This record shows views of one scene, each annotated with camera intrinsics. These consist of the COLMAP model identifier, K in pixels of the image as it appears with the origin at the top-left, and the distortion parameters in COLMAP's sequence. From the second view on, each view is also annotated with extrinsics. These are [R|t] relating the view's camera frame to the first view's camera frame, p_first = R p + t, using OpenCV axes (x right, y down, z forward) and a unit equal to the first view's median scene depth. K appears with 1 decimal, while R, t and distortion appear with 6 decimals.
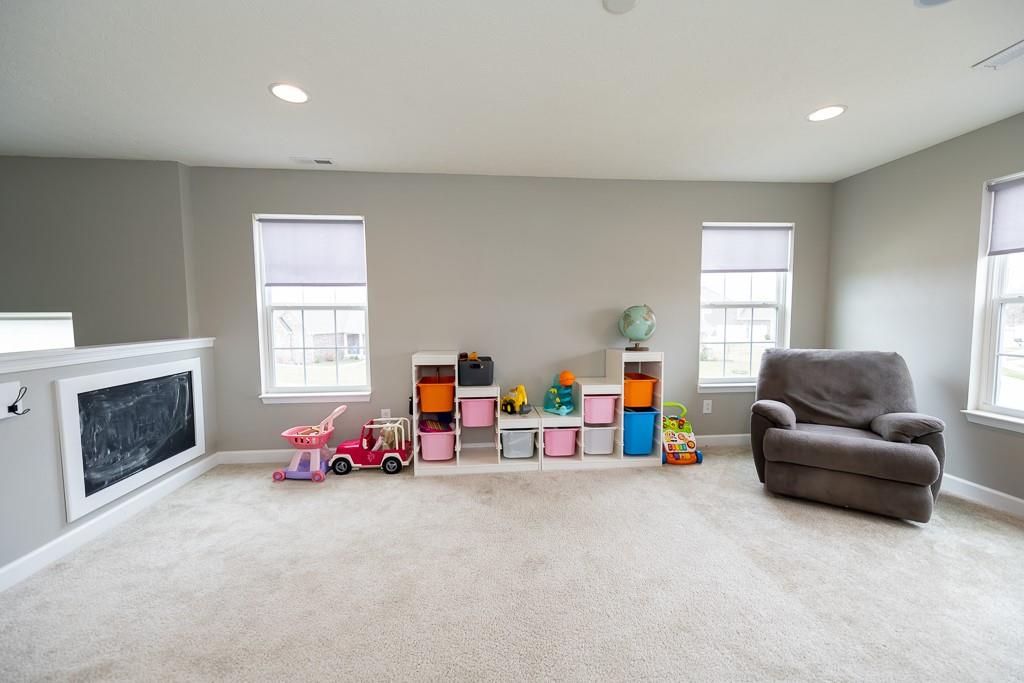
lens RADIAL K [[402.5, 0, 512.0], [0, 402.5, 341.5], [0, 0, 1]] dist [0.001855, 0.000284]
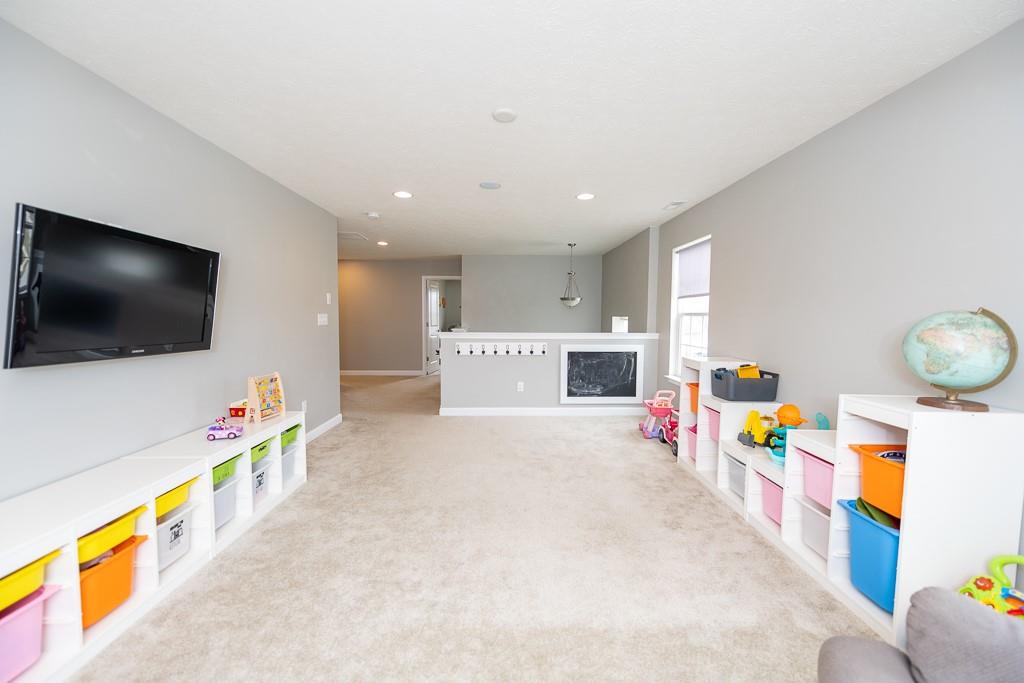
lens RADIAL K [[402.5, 0, 512.0], [0, 402.5, 341.5], [0, 0, 1]] dist [0.001855, 0.000284]
pose [[-0.067830, 0.071717, -0.995116, 0.953534], [-0.073394, 0.994352, 0.076665, -0.063971], [0.994994, 0.078236, -0.062184, 0.608883]]
